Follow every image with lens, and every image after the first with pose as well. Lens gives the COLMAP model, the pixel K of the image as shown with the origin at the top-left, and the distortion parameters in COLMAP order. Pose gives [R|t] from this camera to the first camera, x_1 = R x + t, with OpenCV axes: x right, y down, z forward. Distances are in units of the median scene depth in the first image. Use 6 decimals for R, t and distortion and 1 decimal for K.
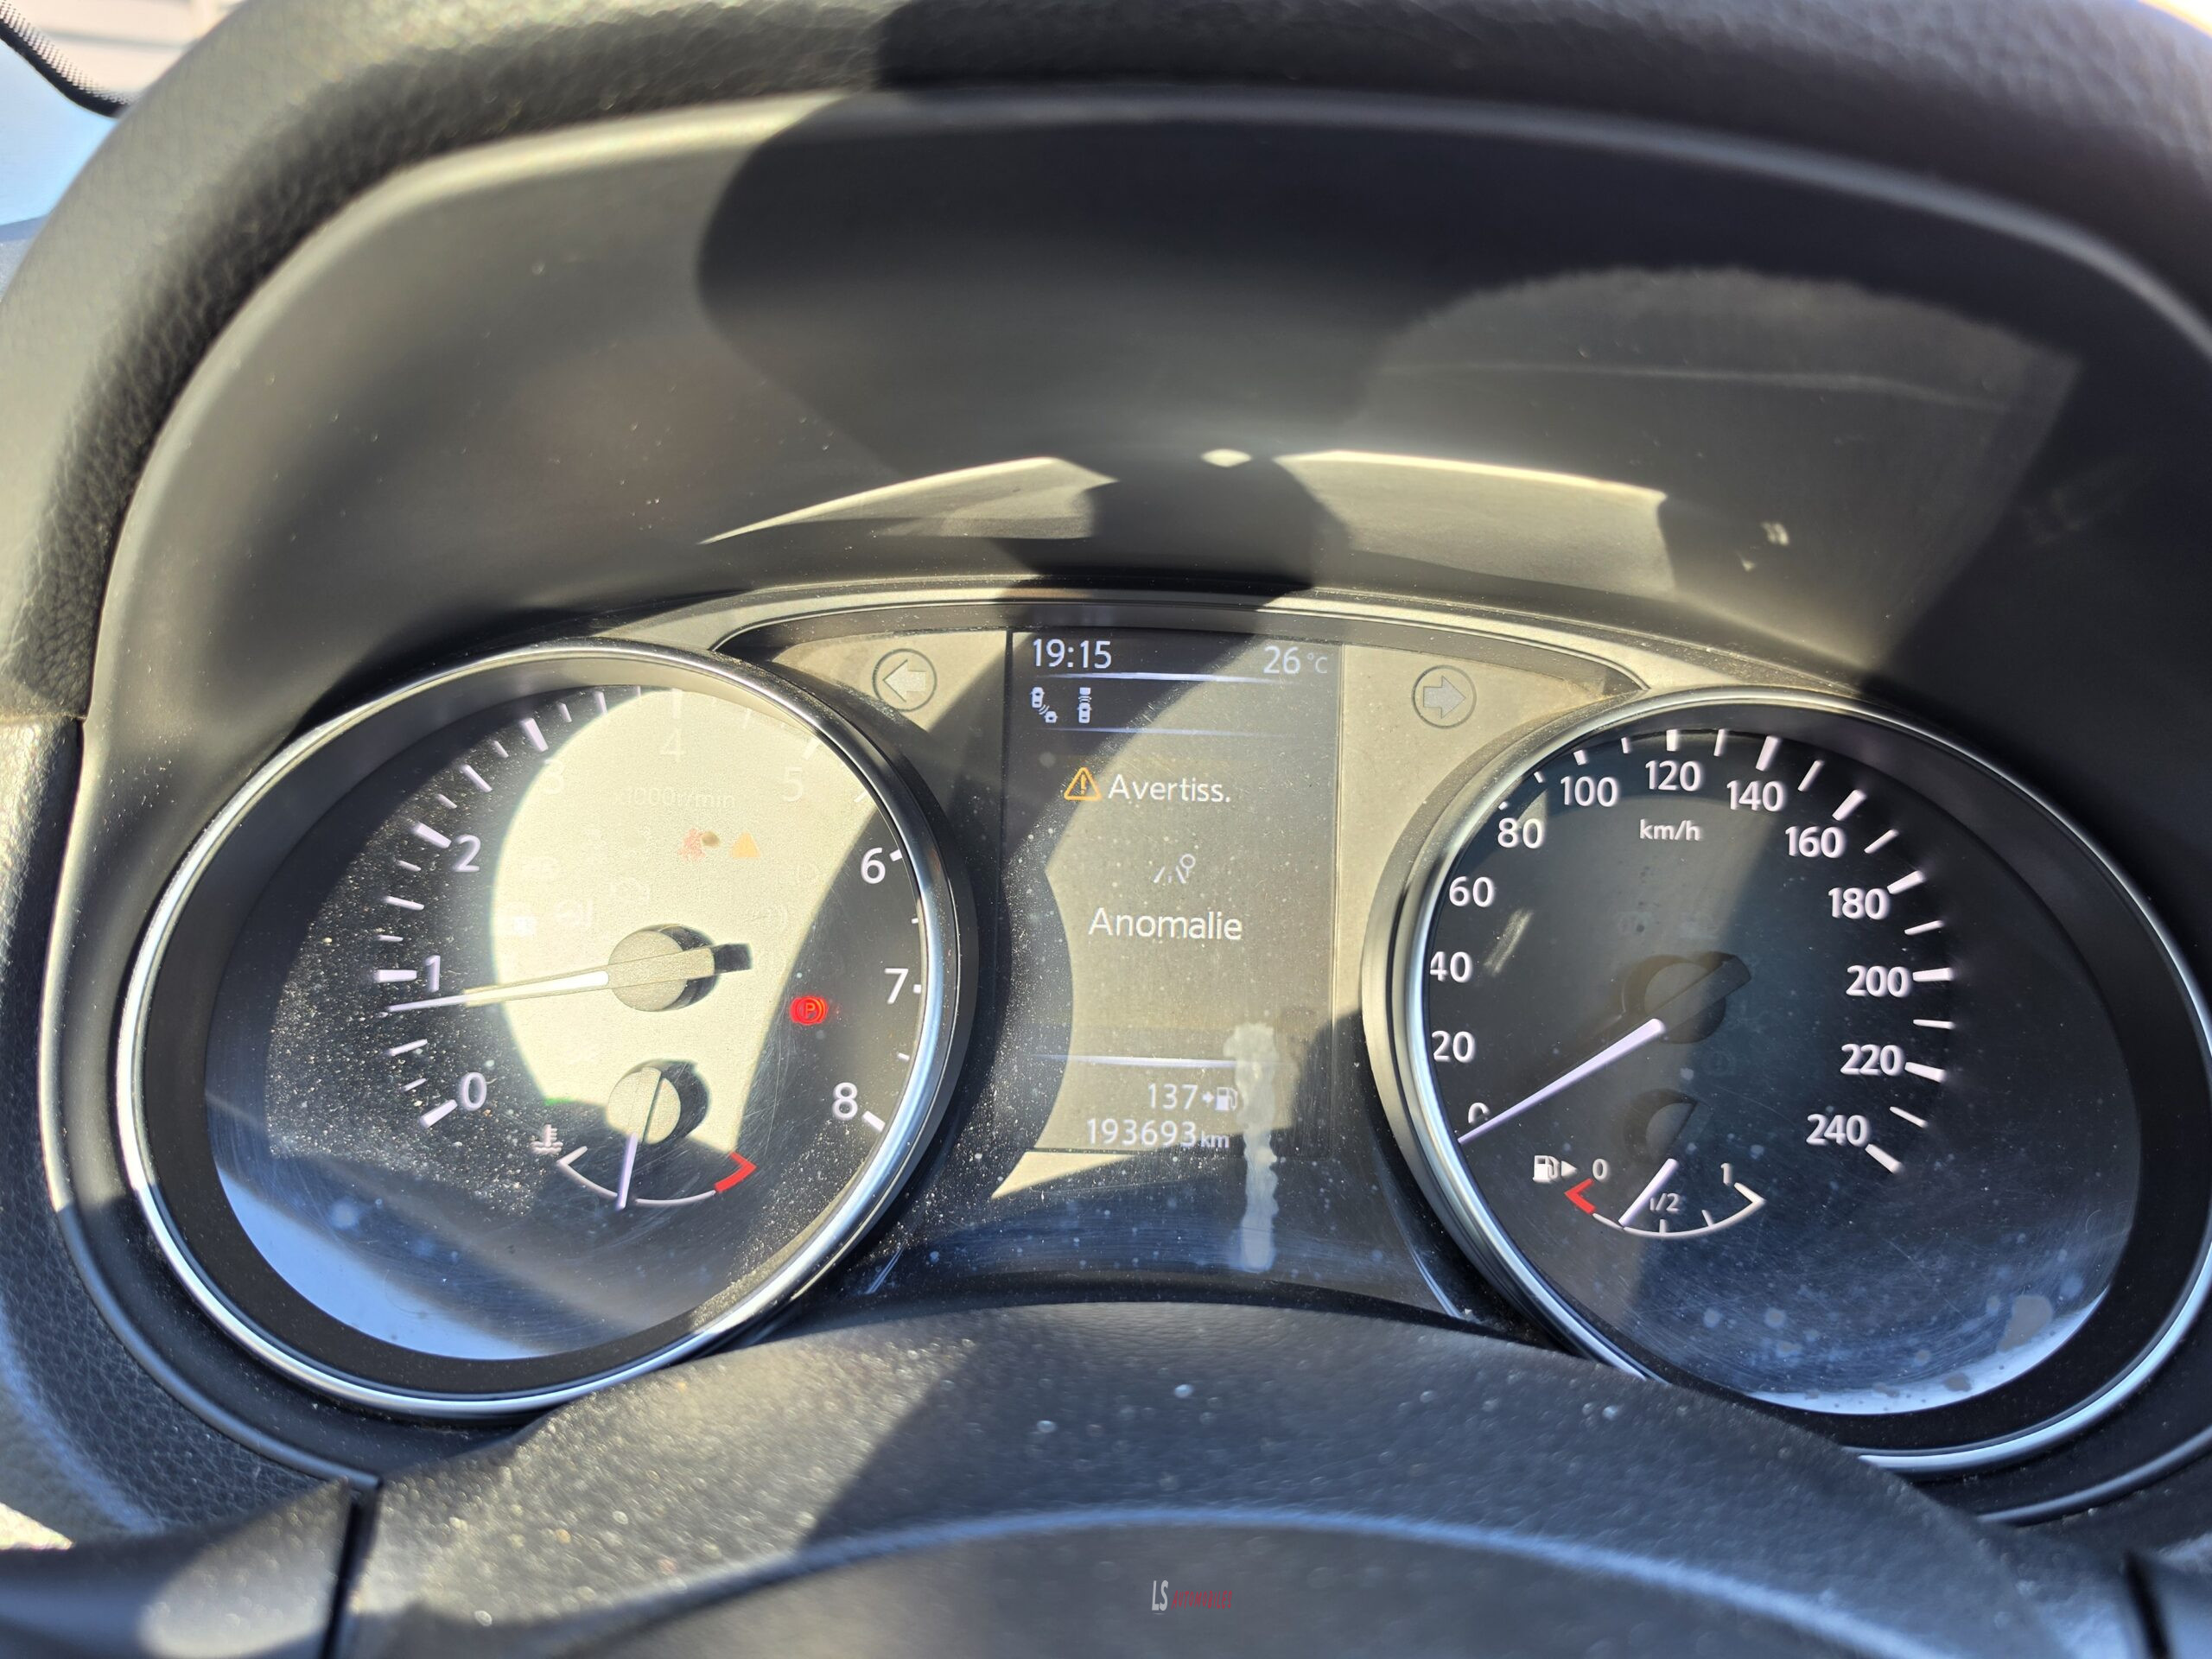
lens RADIAL K [[1483.7, 0, 1102.2], [0, 1483.7, 828.0], [0, 0, 1]] dist [0.083772, -0.093720]
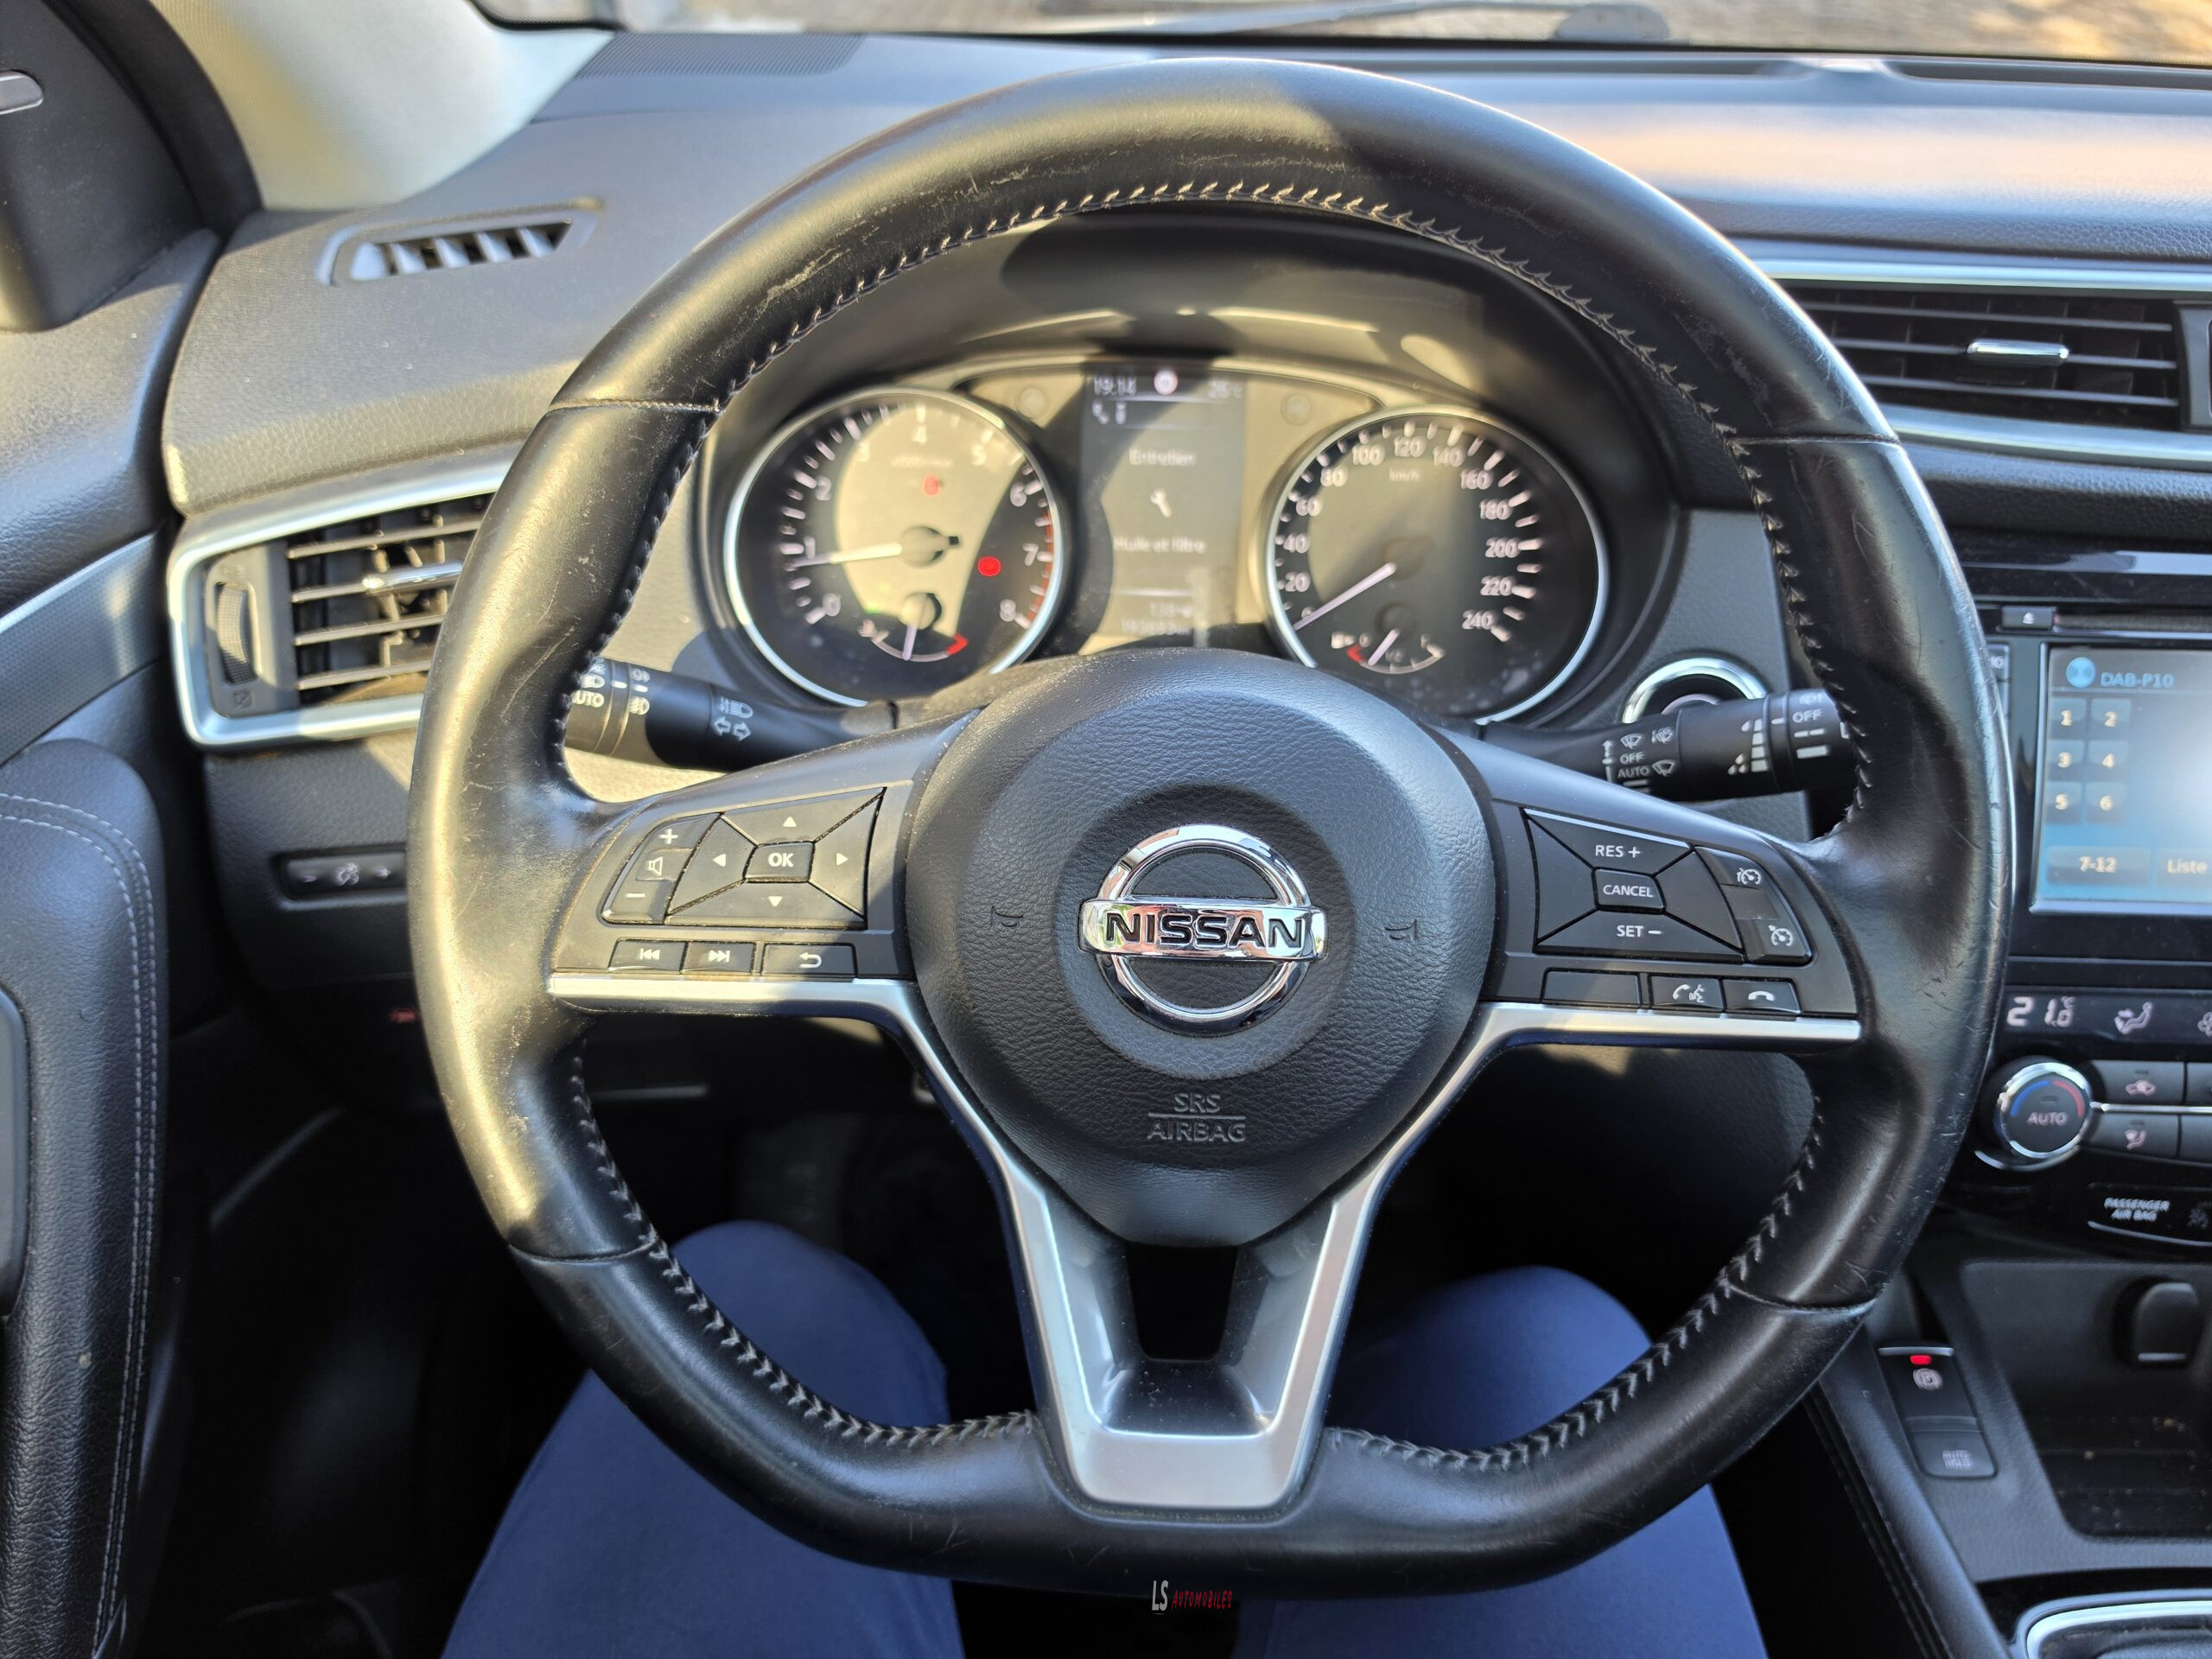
lens RADIAL K [[1483.7, 0, 1102.2], [0, 1483.7, 828.0], [0, 0, 1]] dist [0.083772, -0.093720]
pose [[0.999928, -0.007486, 0.009418, -0.060841], [0.005306, 0.976975, 0.213287, 0.035737], [-0.010798, -0.213222, 0.976944, -1.113389]]
